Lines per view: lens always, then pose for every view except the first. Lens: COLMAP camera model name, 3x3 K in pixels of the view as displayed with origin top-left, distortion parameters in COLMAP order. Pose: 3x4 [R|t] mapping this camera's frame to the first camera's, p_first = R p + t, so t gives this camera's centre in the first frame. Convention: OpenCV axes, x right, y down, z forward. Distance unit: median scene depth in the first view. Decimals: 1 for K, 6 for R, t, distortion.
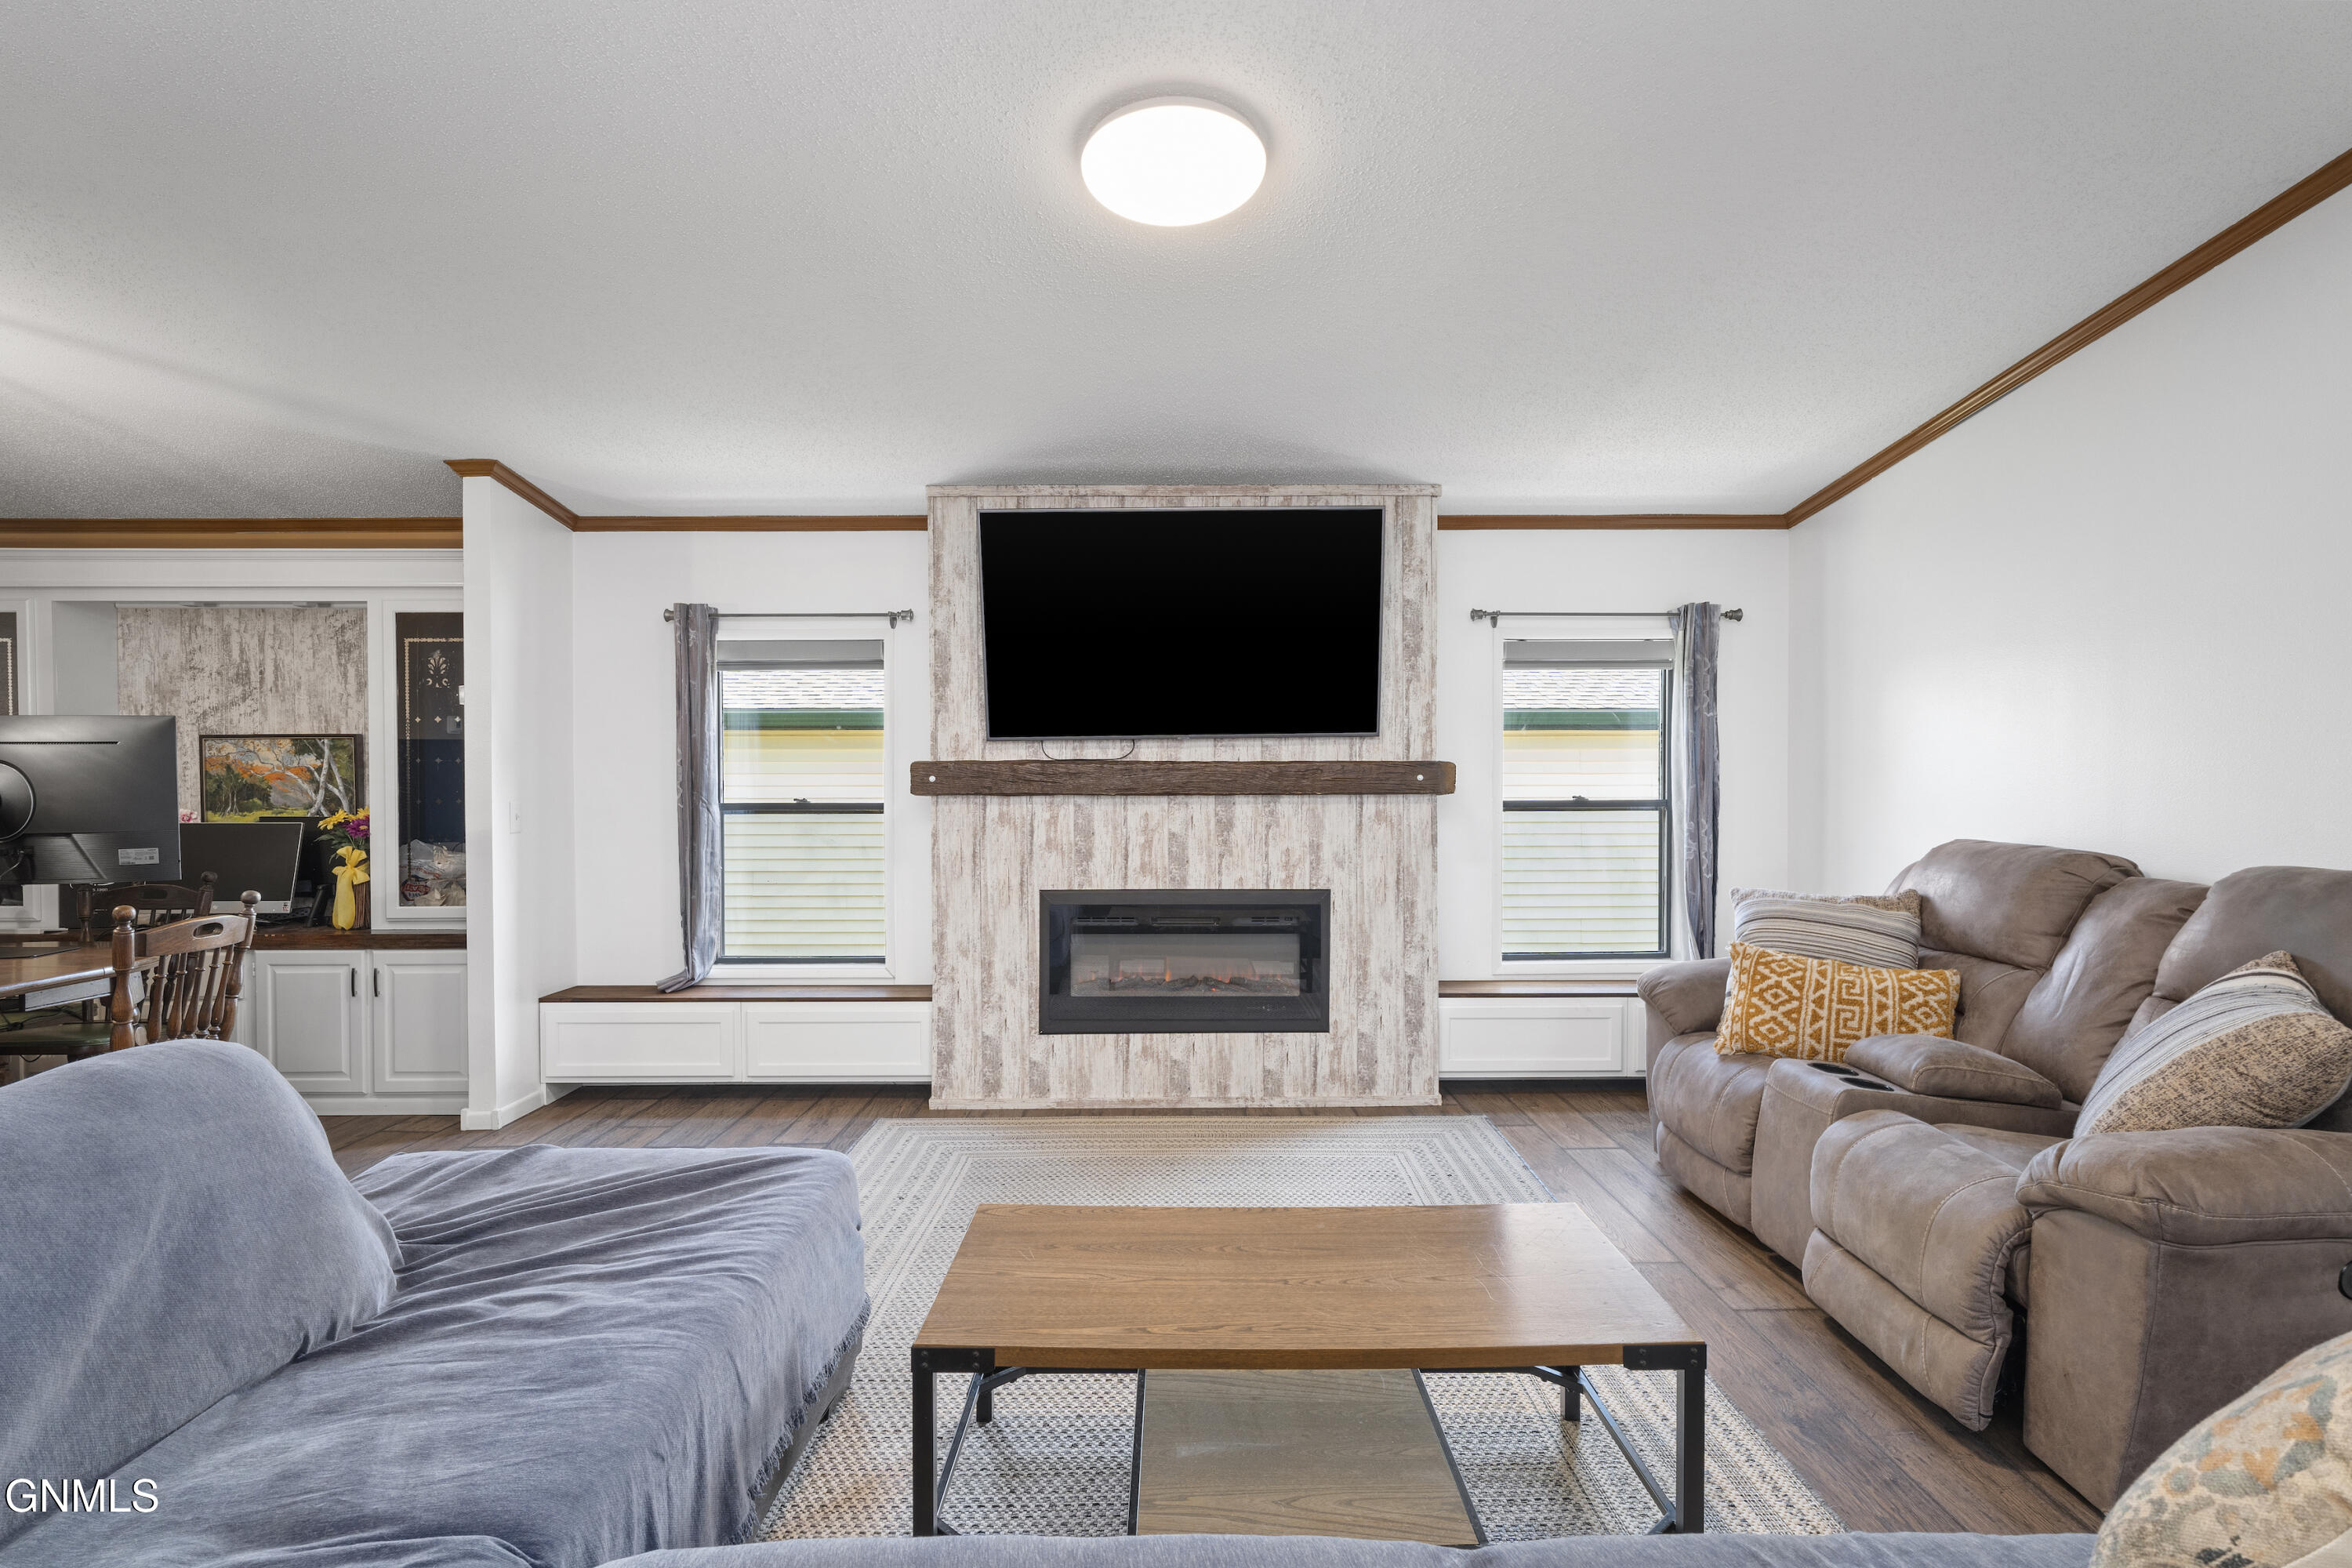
lens RADIAL K [[1209.0, 0, 1179.7], [0, 1209.0, 791.2], [0, 0, 1]] dist [-0.007261, 0.002369]
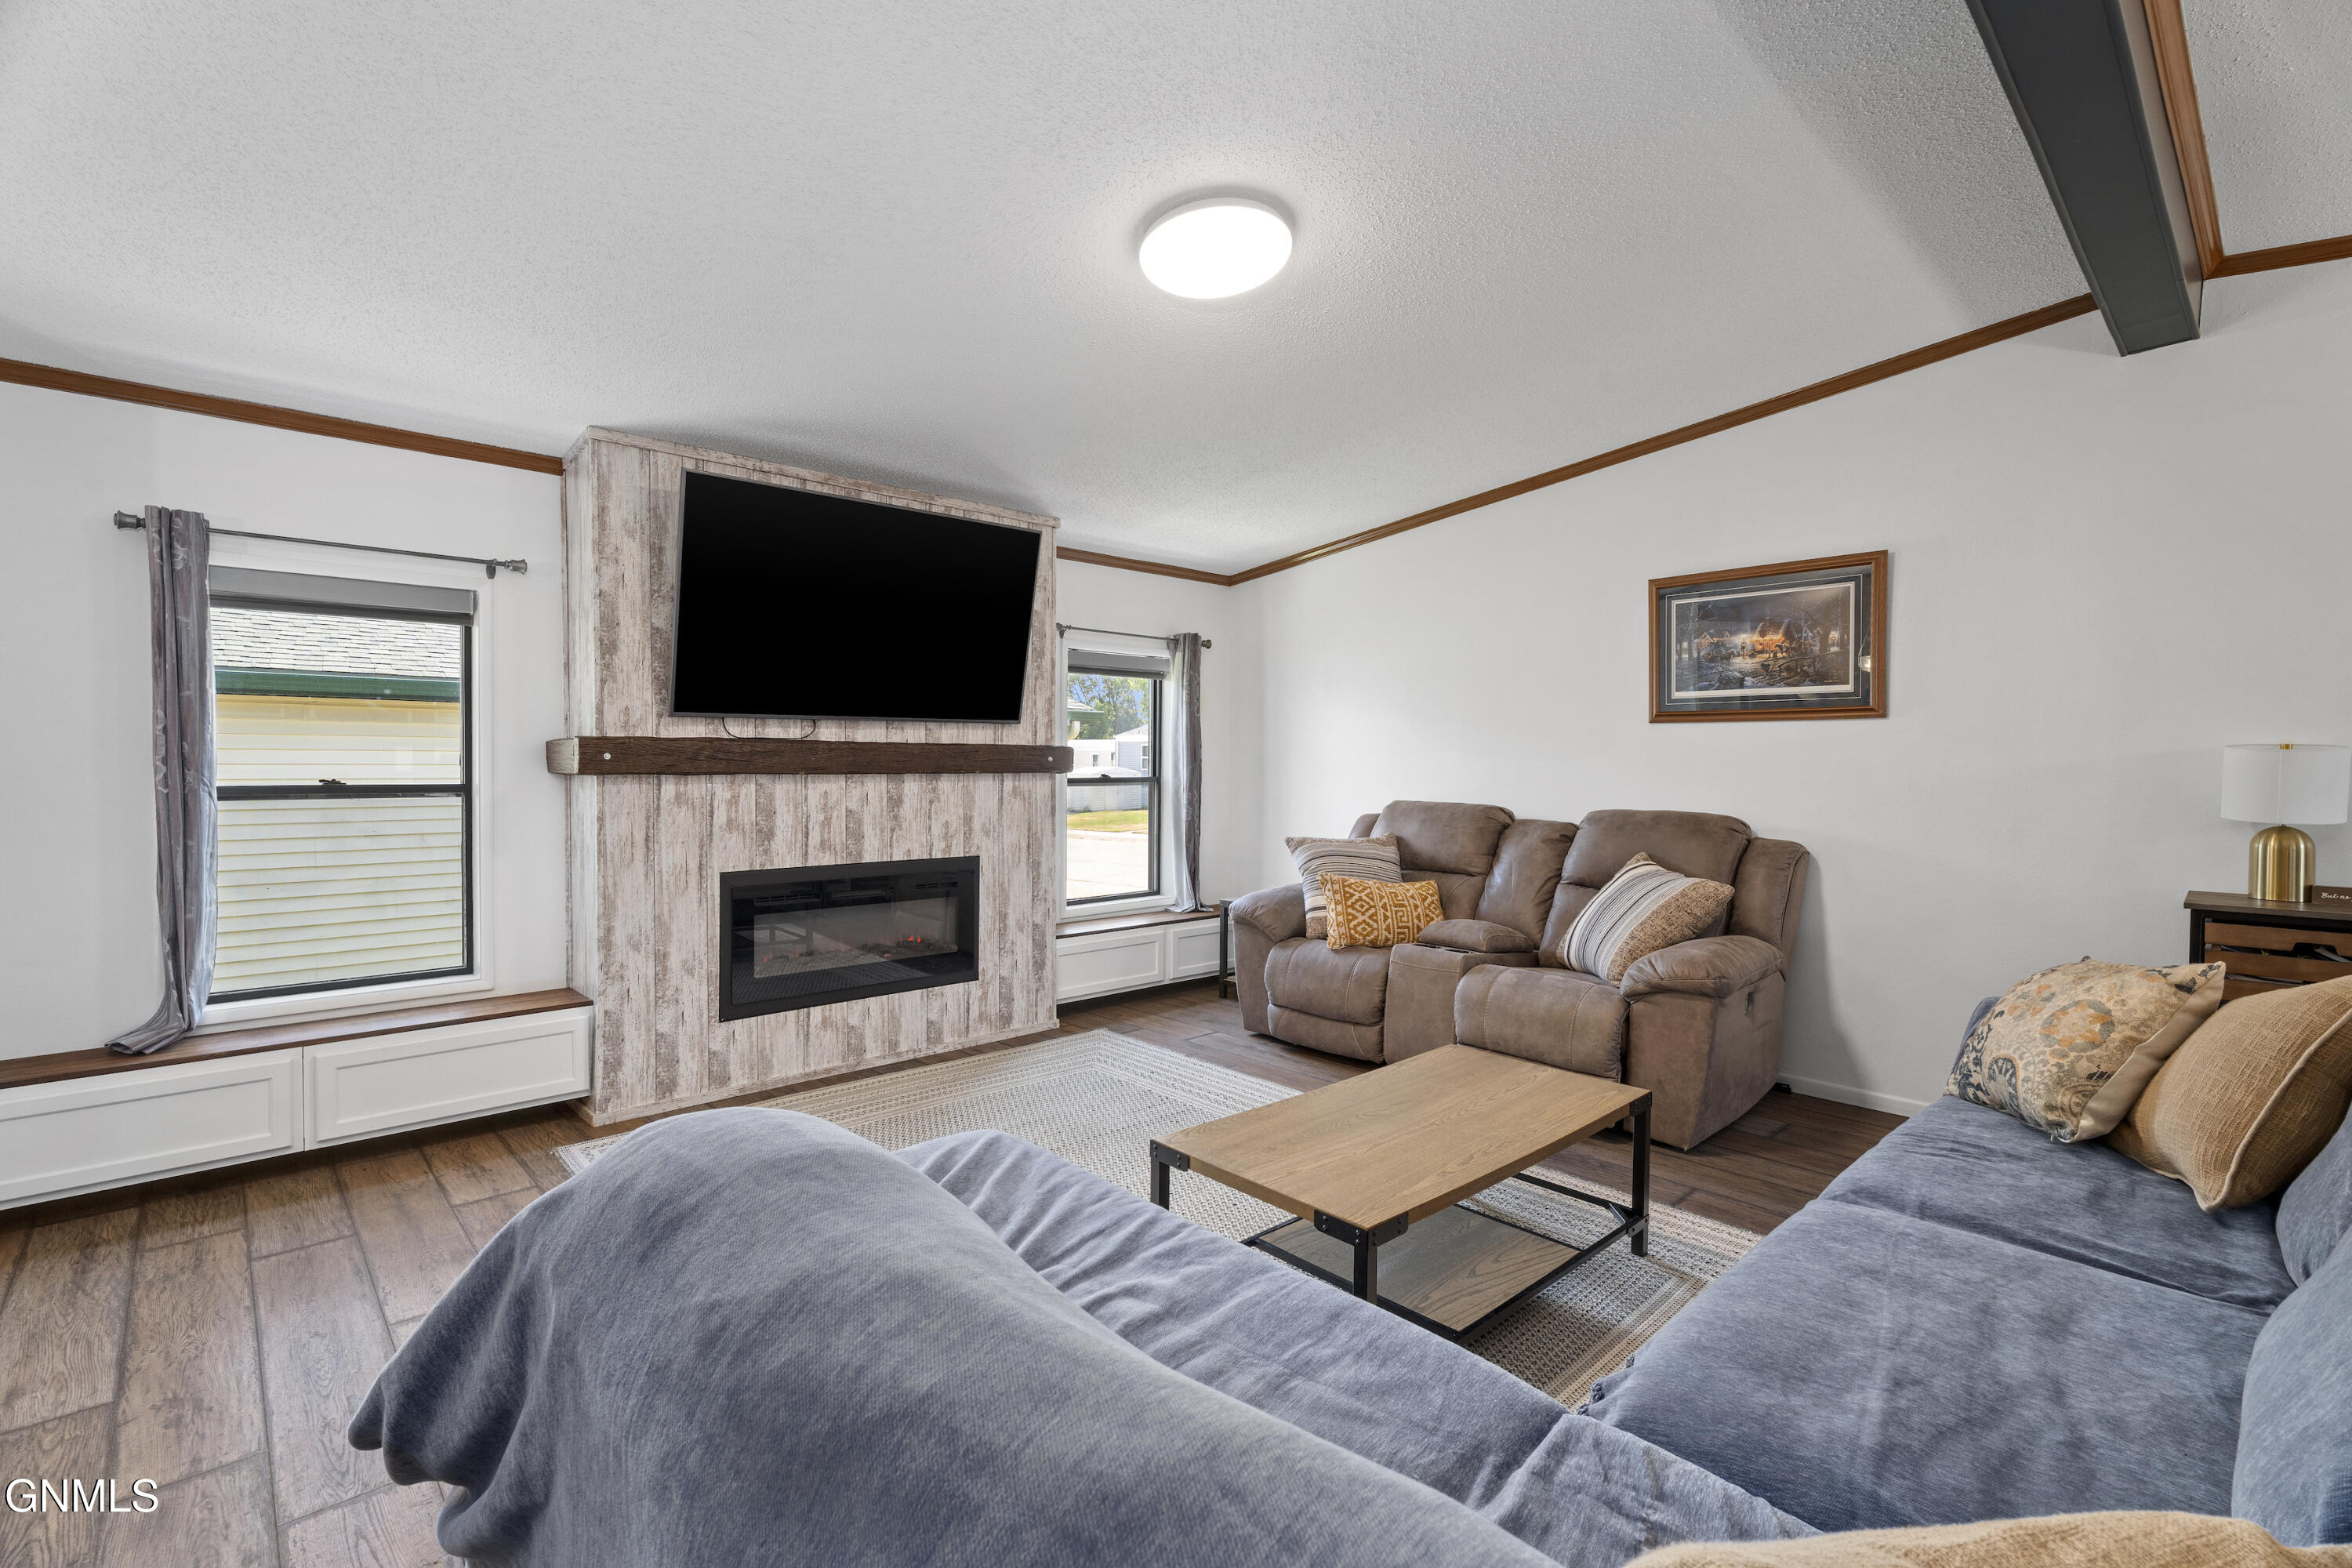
lens RADIAL K [[1052.7, 0, 1174.7], [0, 1052.7, 778.0], [0, 0, 1]] dist [0.007806, -0.001442]
pose [[0.736169, -0.004465, 0.676783, -0.417049], [-0.000783, 0.999972, 0.007449, -0.000393], [-0.676797, -0.006014, 0.736145, 0.136593]]
